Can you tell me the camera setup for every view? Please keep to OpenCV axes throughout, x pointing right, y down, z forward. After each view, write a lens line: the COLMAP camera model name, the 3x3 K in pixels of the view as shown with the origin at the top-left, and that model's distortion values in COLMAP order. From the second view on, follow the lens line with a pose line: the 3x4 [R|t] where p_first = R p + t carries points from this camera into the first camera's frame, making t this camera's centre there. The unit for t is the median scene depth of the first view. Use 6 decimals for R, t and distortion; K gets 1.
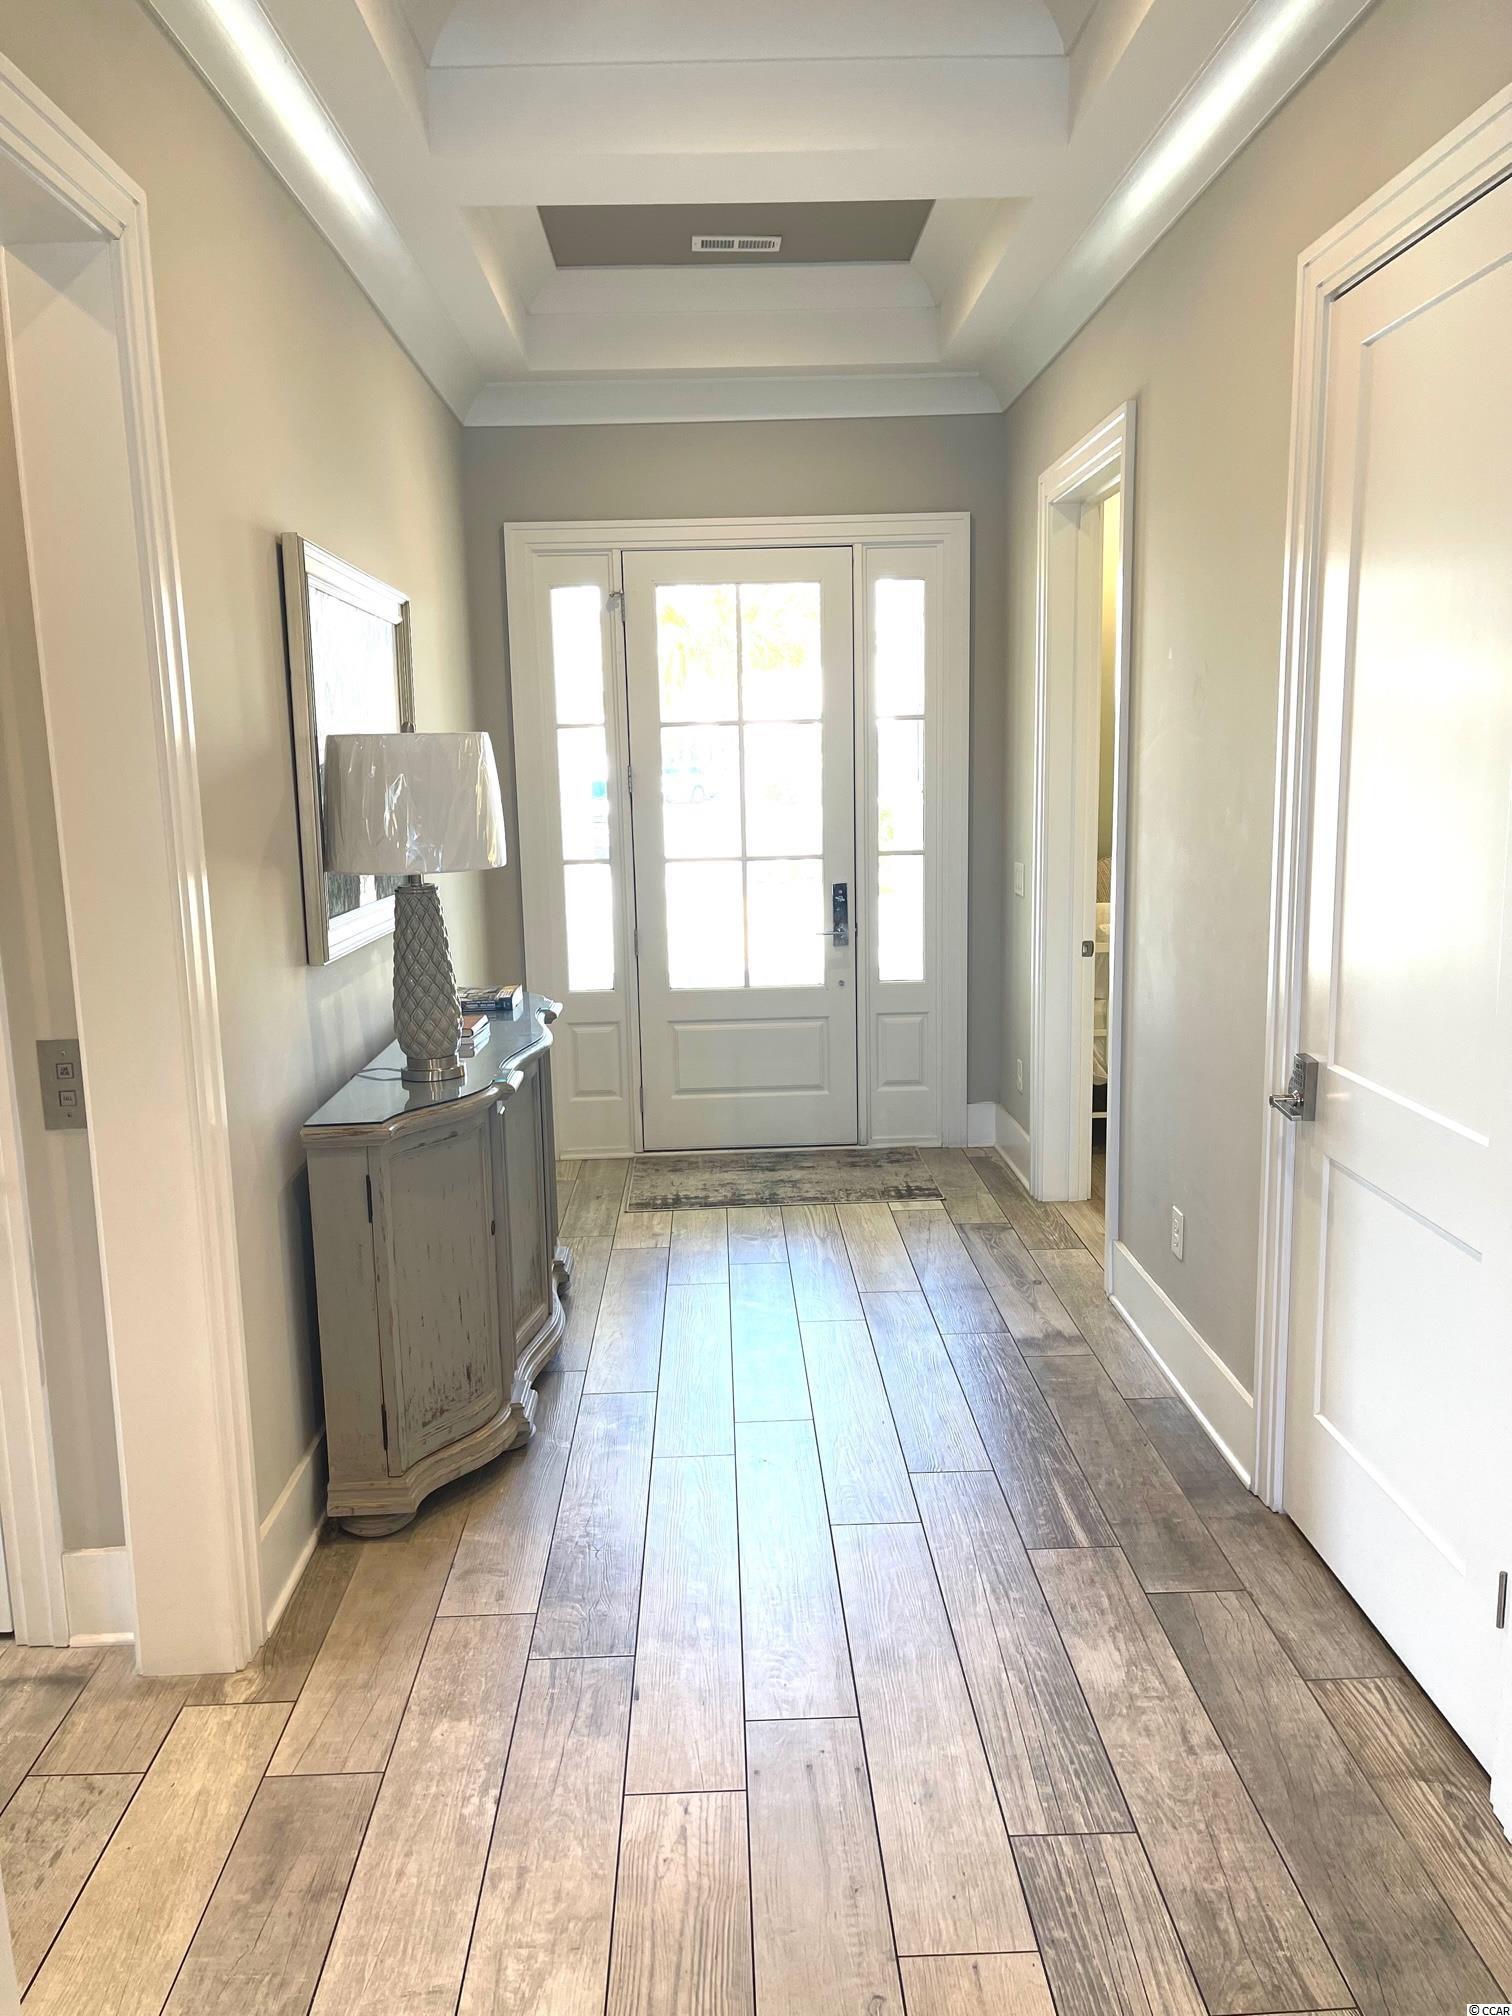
lens RADIAL K [[1533.0, 0, 751.6], [0, 1533.0, 1003.6], [0, 0, 1]] dist [0.046110, -0.028385]
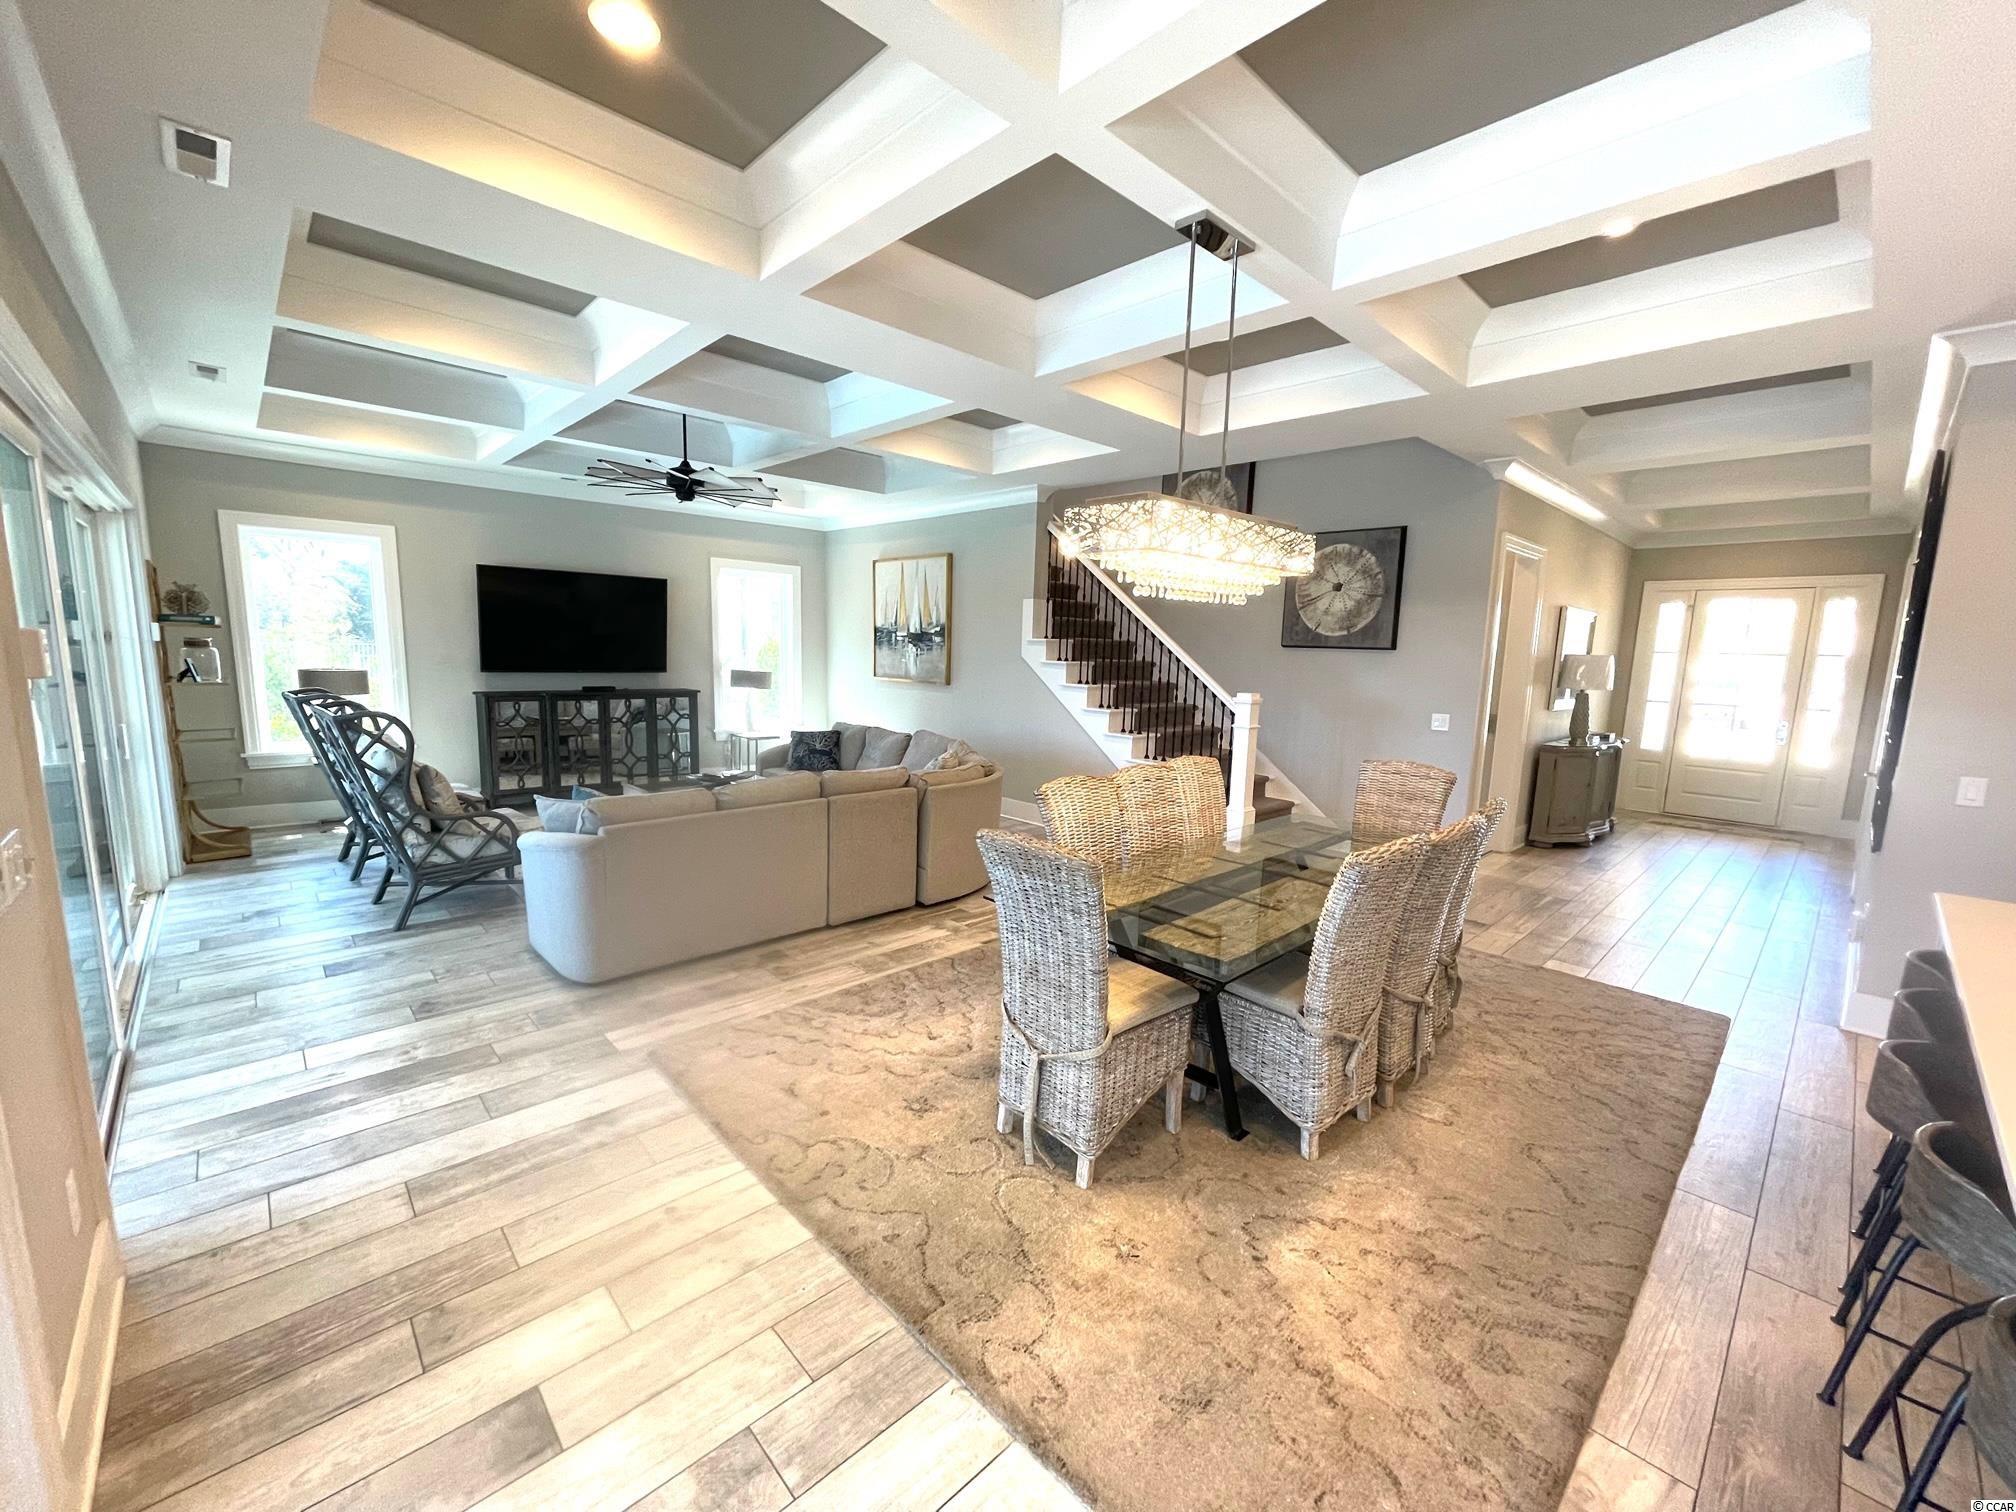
lens RADIAL K [[813.7, 0, 1014.2], [0, 813.7, 763.8], [0, 0, 1]] dist [-0.001113, -0.000172]
pose [[0.674232, 0.146721, -0.723799, 0.317414], [-0.167159, 0.984950, 0.043947, 0.243812], [0.719354, 0.091359, 0.688610, -1.393787]]
